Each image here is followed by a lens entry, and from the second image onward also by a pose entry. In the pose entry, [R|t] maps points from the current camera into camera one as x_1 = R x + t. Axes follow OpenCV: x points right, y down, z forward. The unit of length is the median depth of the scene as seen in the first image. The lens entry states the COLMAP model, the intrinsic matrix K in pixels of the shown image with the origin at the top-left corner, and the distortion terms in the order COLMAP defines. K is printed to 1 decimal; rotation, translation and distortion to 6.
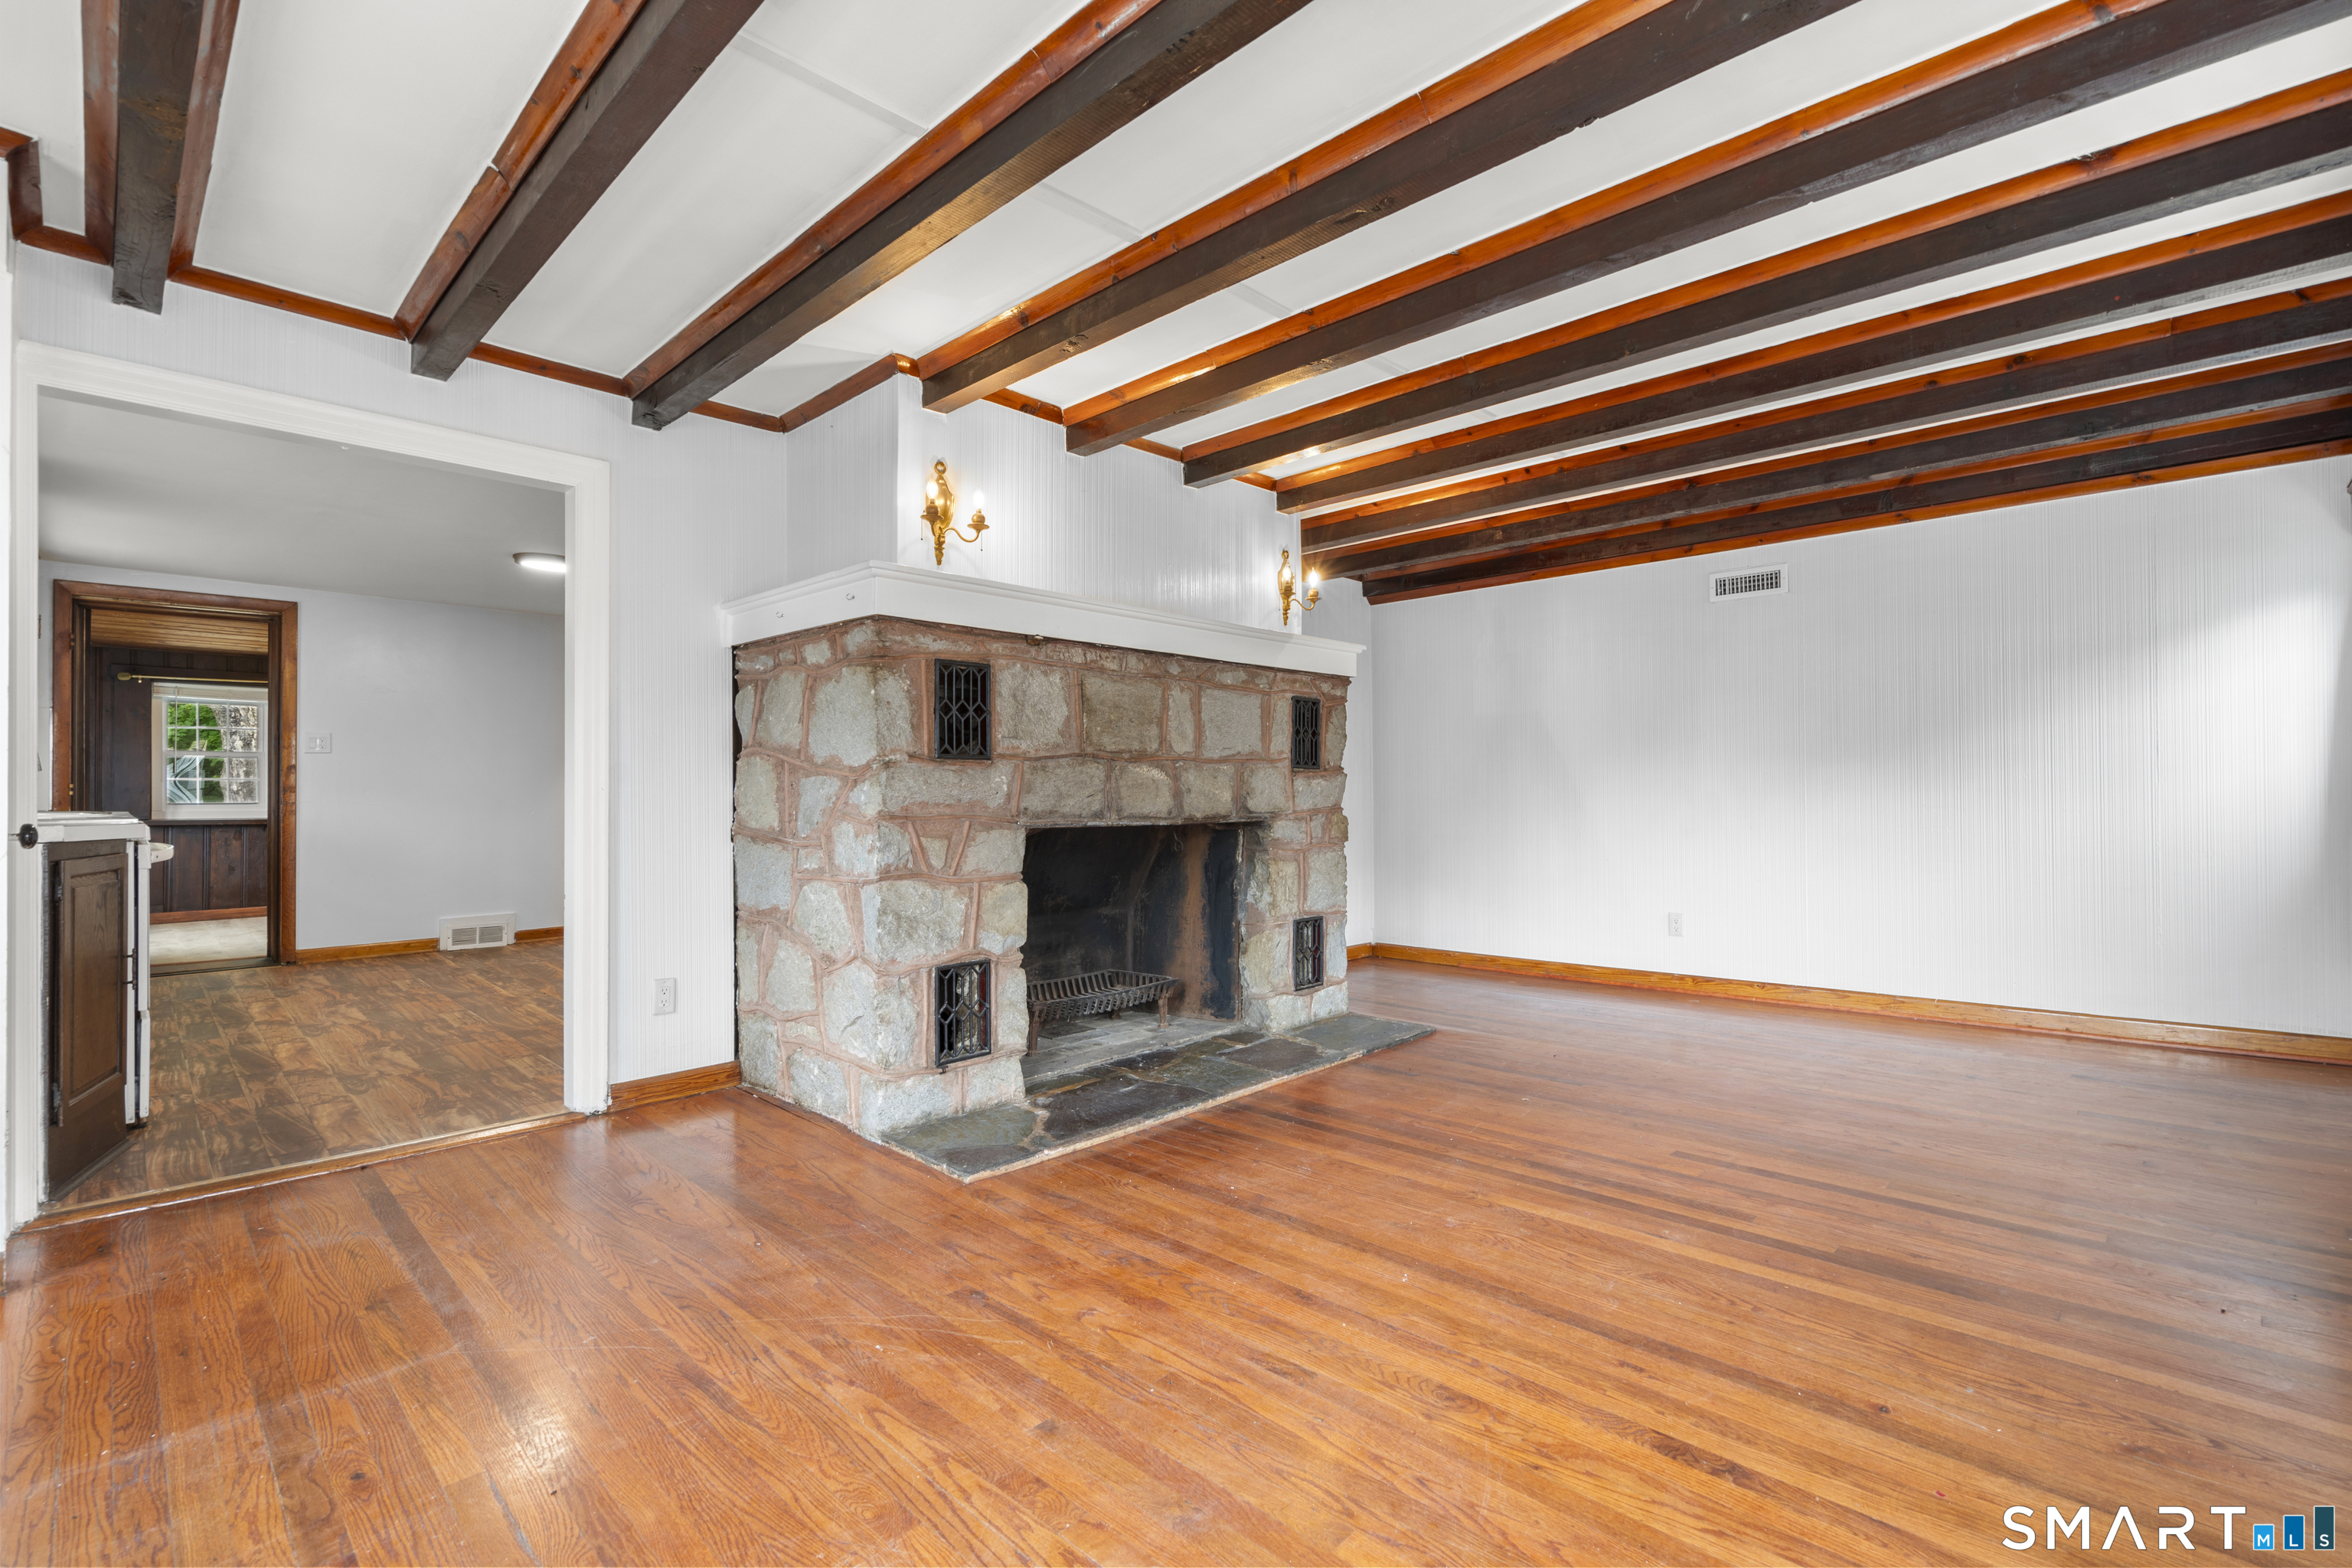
lens RADIAL K [[1052.7, 0, 1170.8], [0, 1052.7, 784.1], [0, 0, 1]] dist [-0.007276, 0.003527]
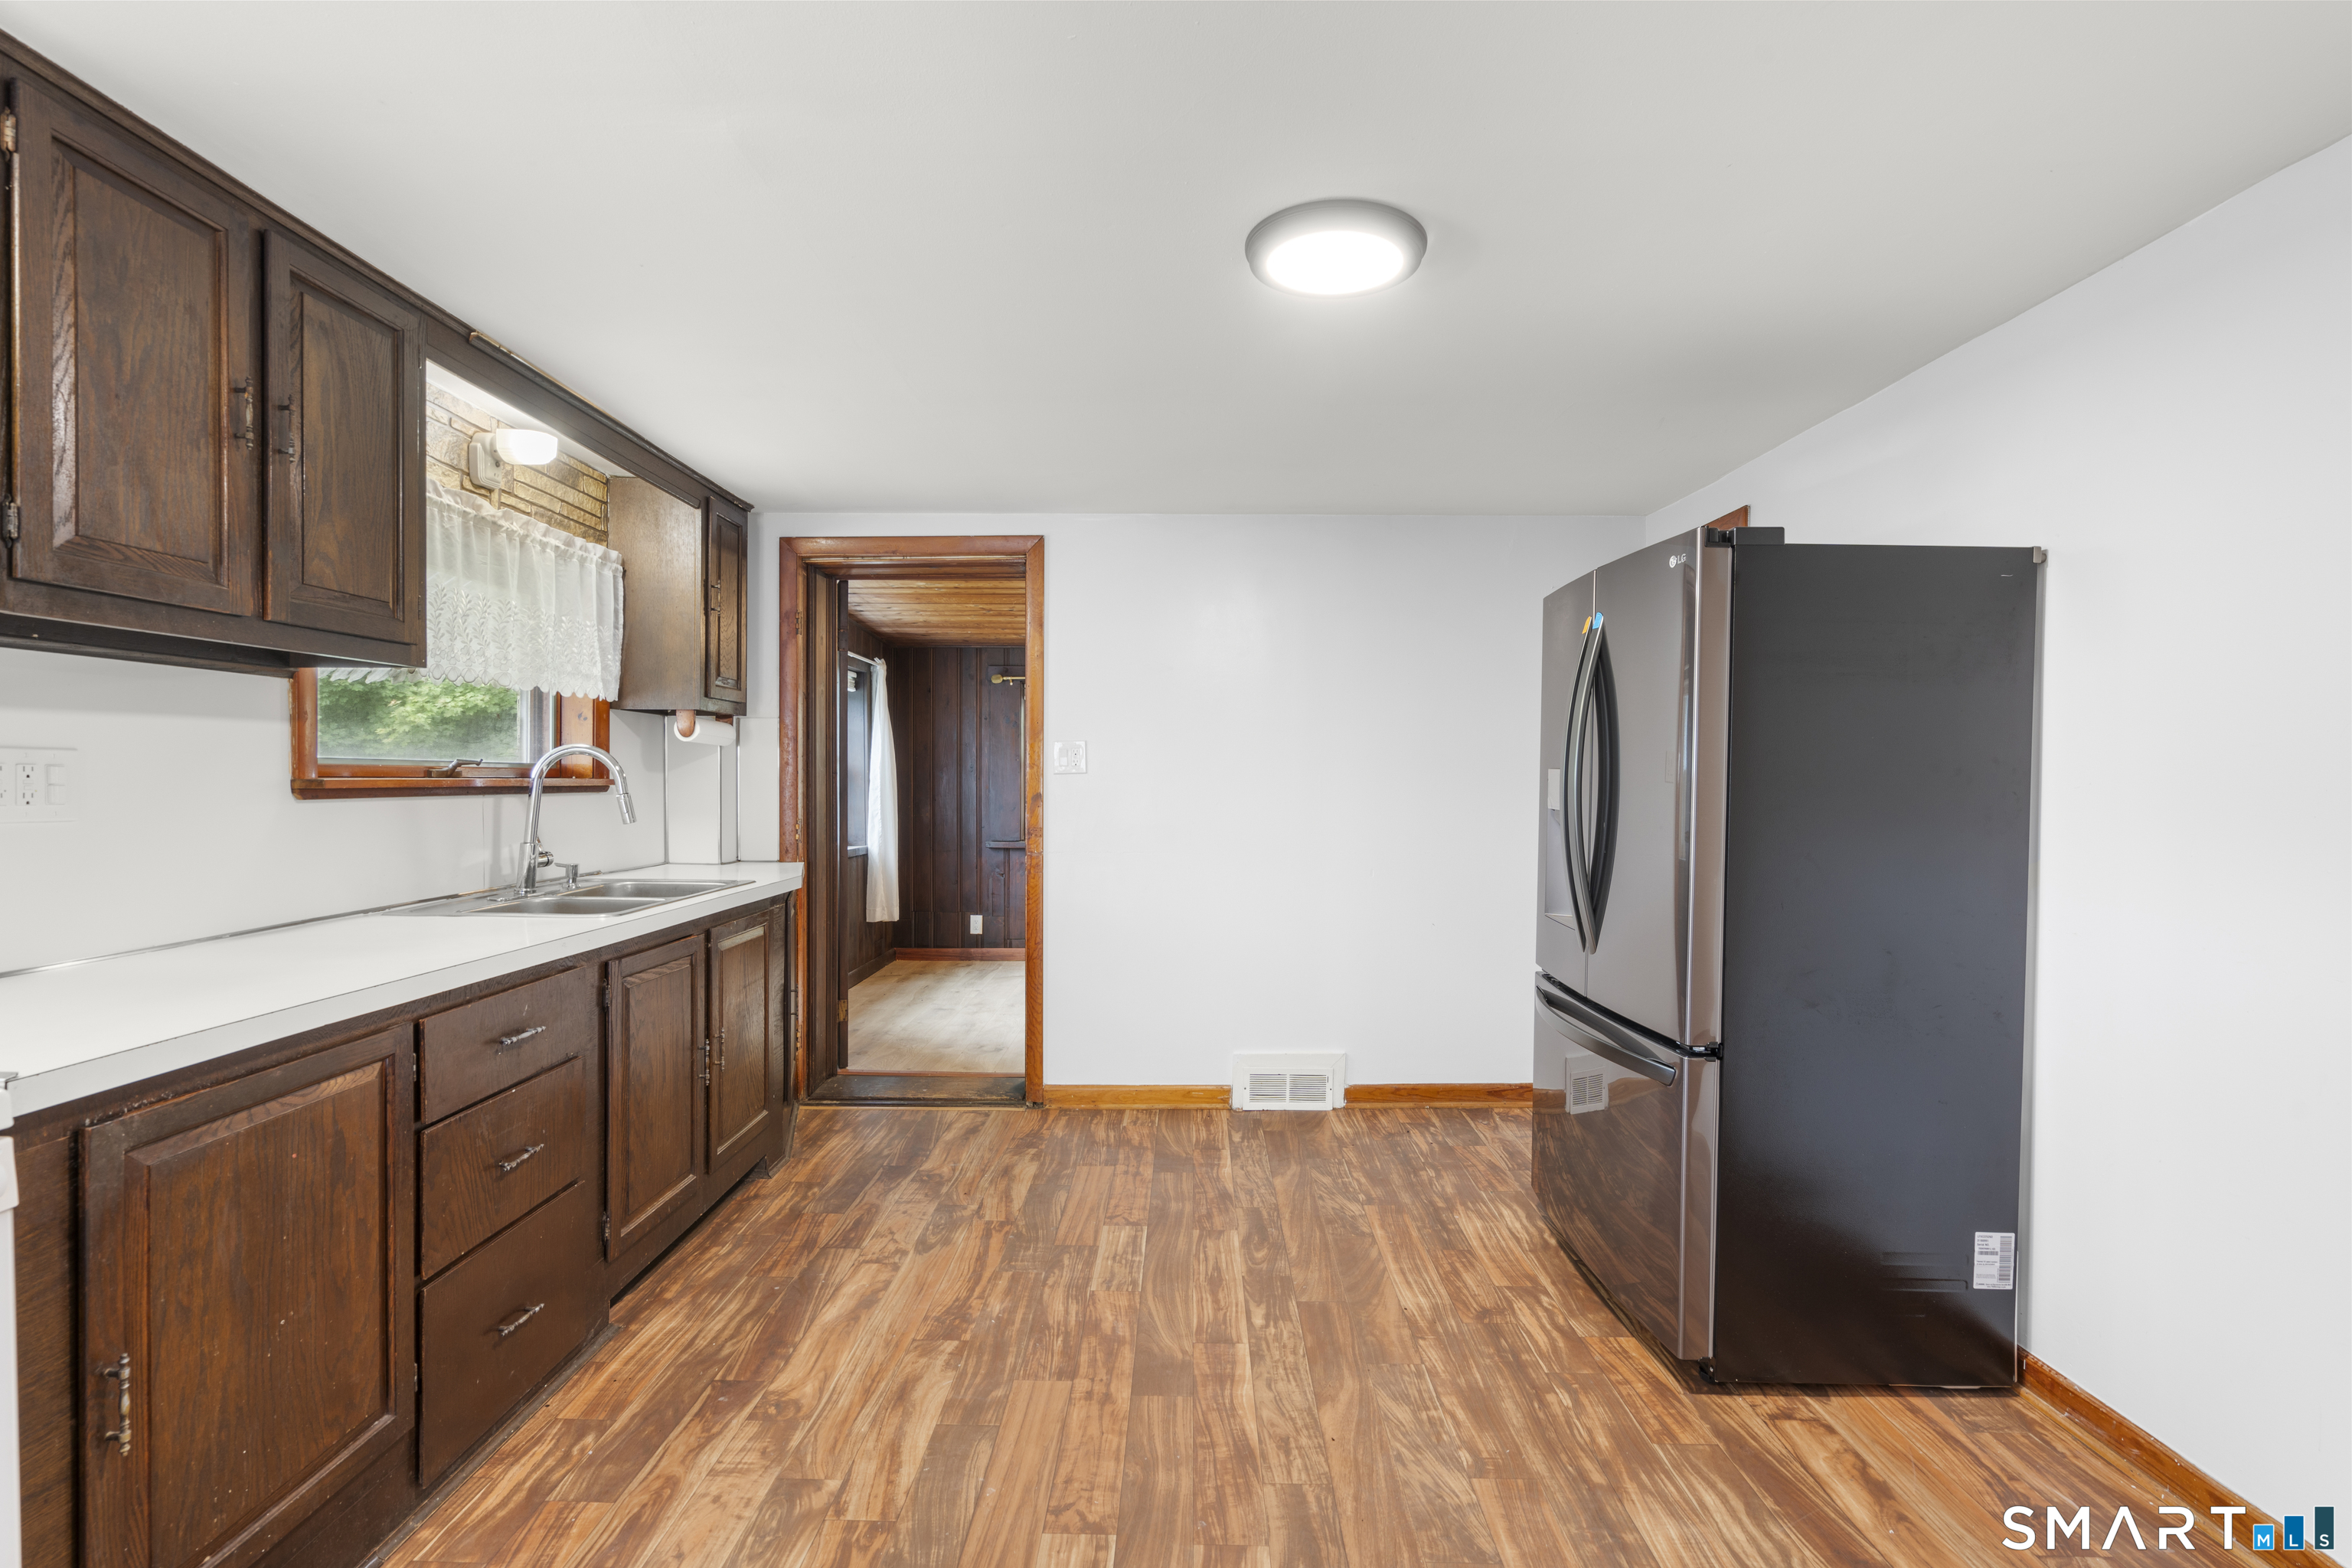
lens RADIAL K [[1052.7, 0, 1170.8], [0, 1052.7, 784.1], [0, 0, 1]] dist [-0.007276, 0.003527]
pose [[0.692919, 0.008561, -0.720965, -0.538044], [0.001399, 0.999912, 0.013219, -0.053725], [0.721014, -0.010168, 0.692846, 1.027563]]
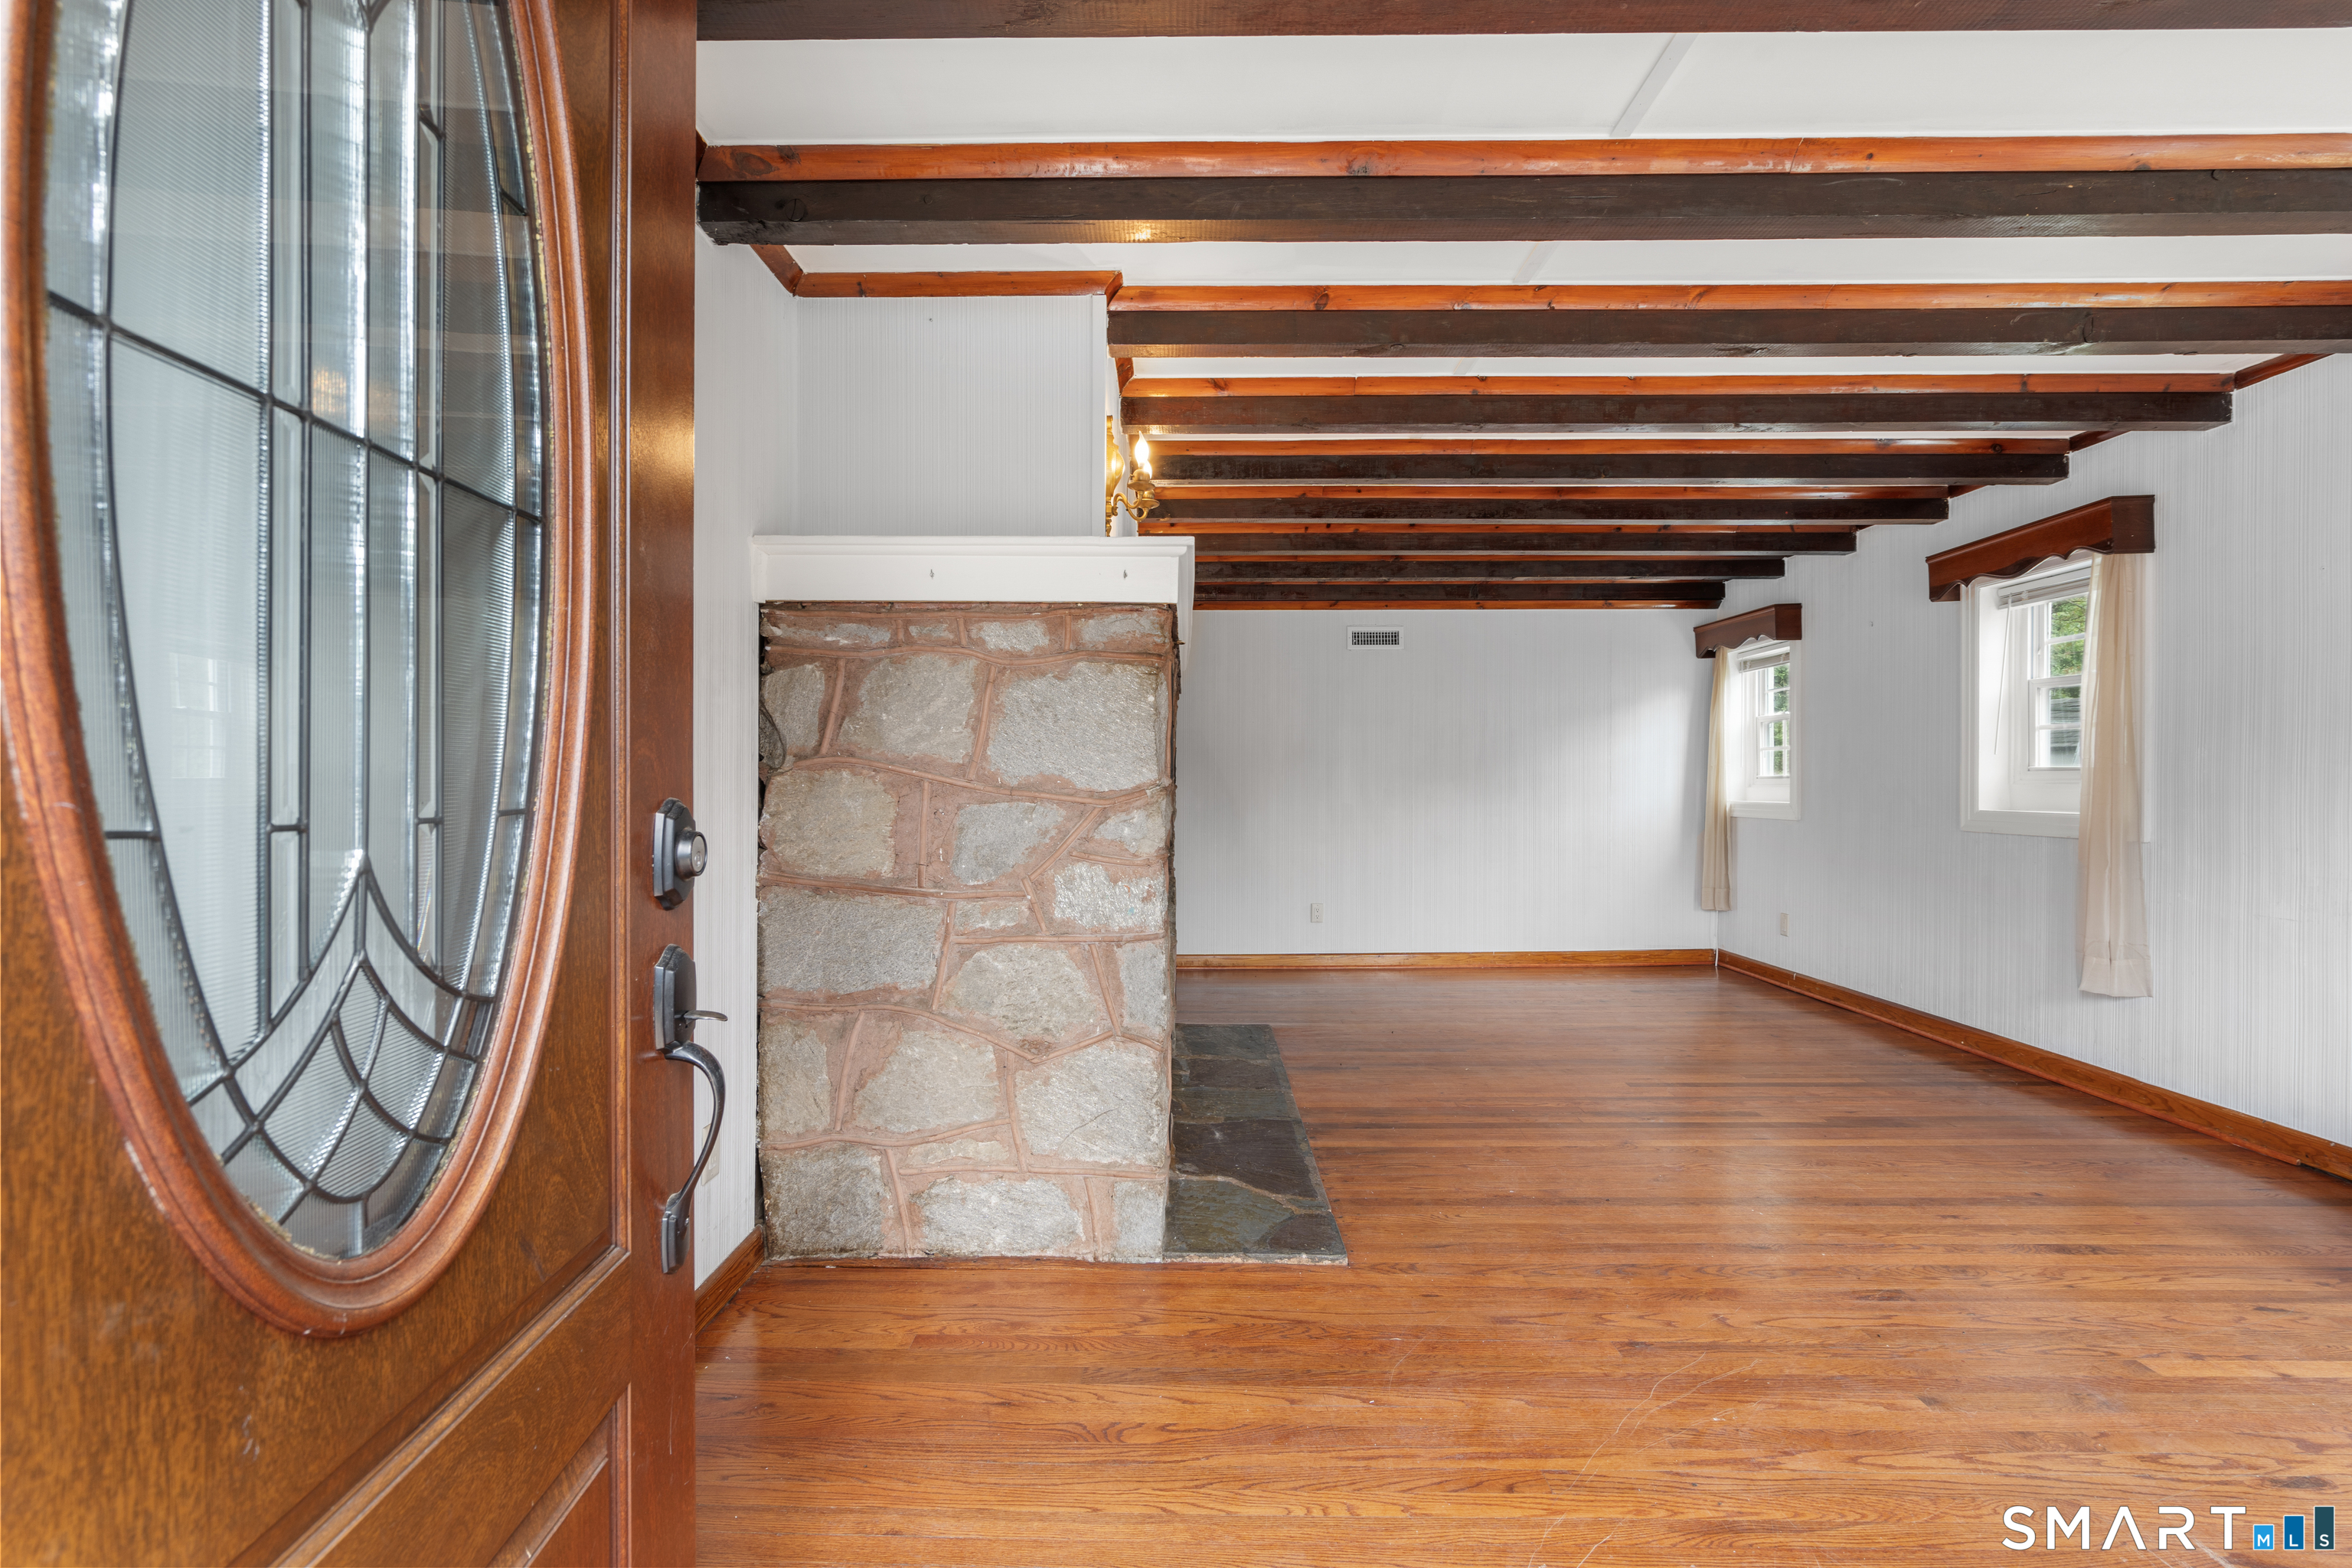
lens RADIAL K [[1052.7, 0, 1170.8], [0, 1052.7, 784.1], [0, 0, 1]] dist [-0.007276, 0.003527]
pose [[0.725233, 0.007974, 0.688457, -0.698654], [-0.013053, 0.999912, 0.002170, -0.021490], [-0.688379, -0.010560, 0.725274, 0.349800]]
